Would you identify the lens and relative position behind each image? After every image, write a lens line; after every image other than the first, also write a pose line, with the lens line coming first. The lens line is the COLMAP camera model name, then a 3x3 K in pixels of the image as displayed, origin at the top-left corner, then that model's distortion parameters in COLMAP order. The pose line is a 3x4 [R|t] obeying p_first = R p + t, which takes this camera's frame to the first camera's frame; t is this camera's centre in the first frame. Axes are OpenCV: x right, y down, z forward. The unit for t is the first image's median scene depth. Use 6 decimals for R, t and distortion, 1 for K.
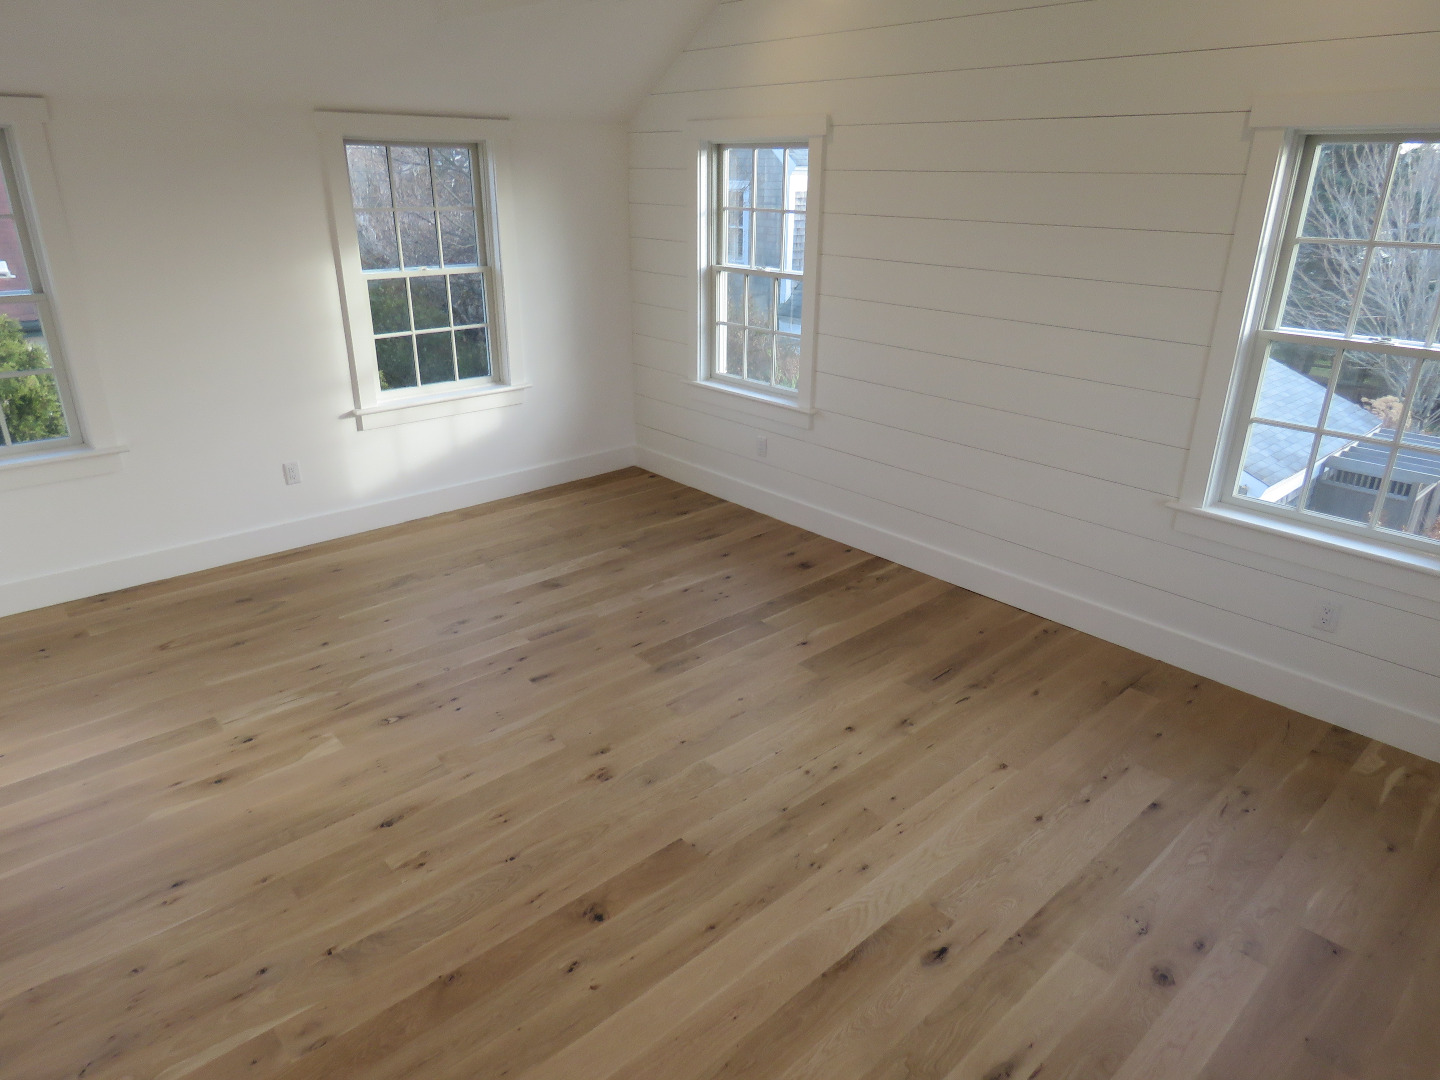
lens RADIAL K [[921.0, 0, 715.9], [0, 921.0, 543.1], [0, 0, 1]] dist [0.005211, -0.000182]
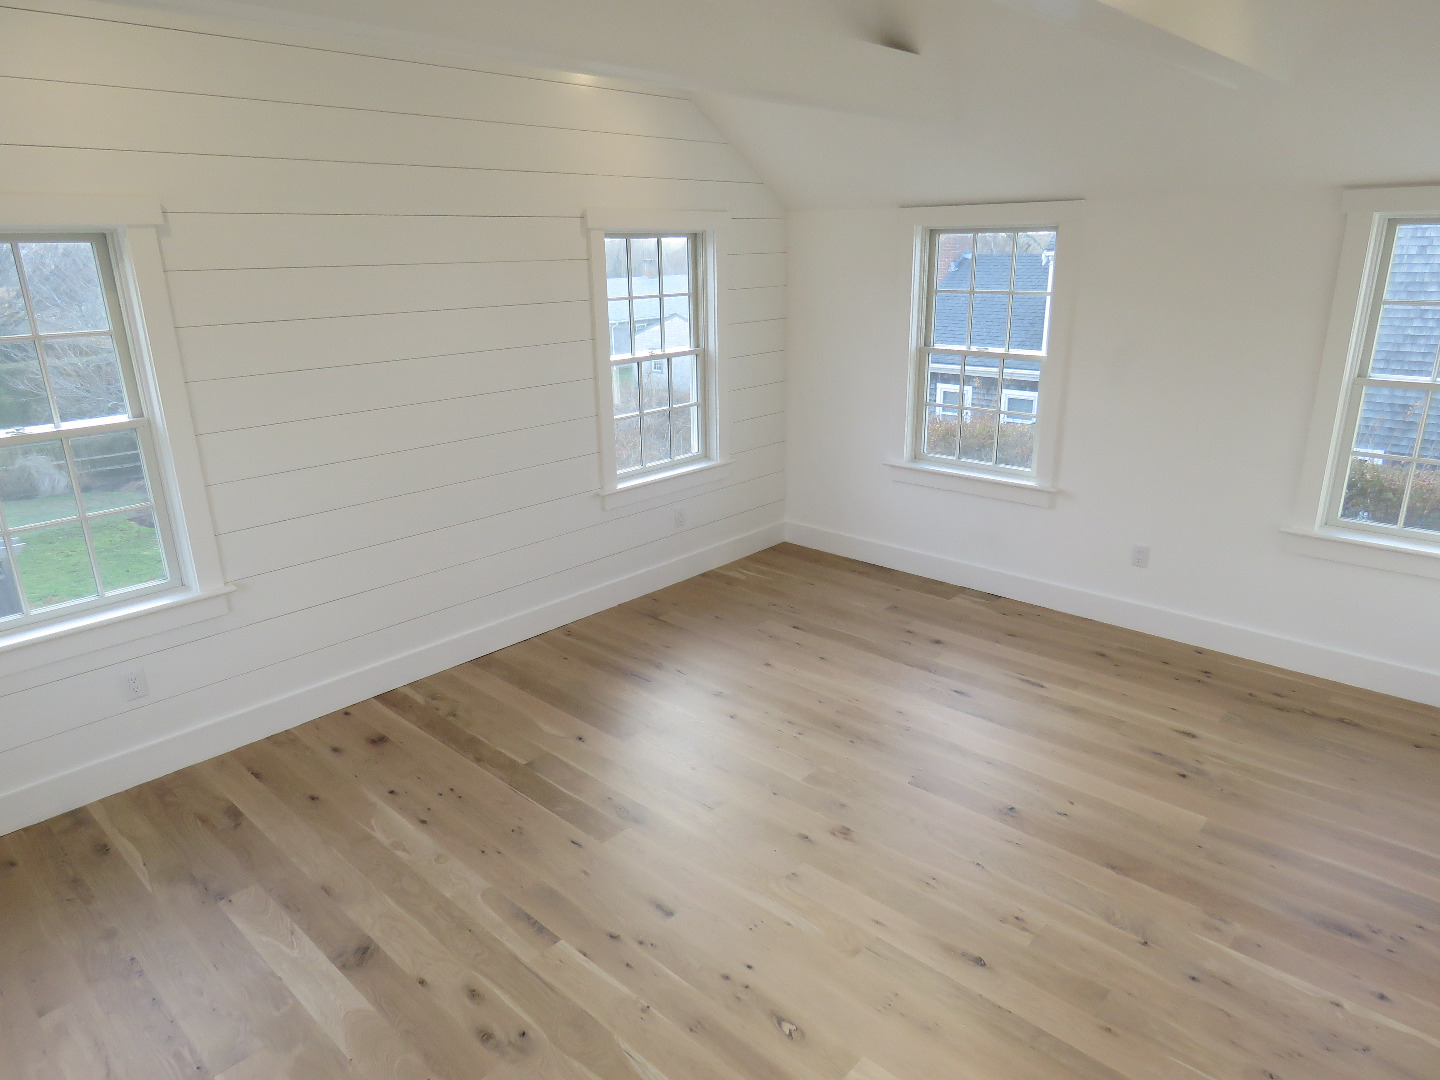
lens RADIAL K [[920.9, 0, 721.7], [0, 920.9, 541.4], [0, 0, 1]] dist [-0.004589, -0.001511]
pose [[-0.096857, -0.309748, 0.945872, -0.873132], [0.386843, 0.863906, 0.322519, -0.367461], [-0.917045, 0.397143, 0.036148, 0.848916]]
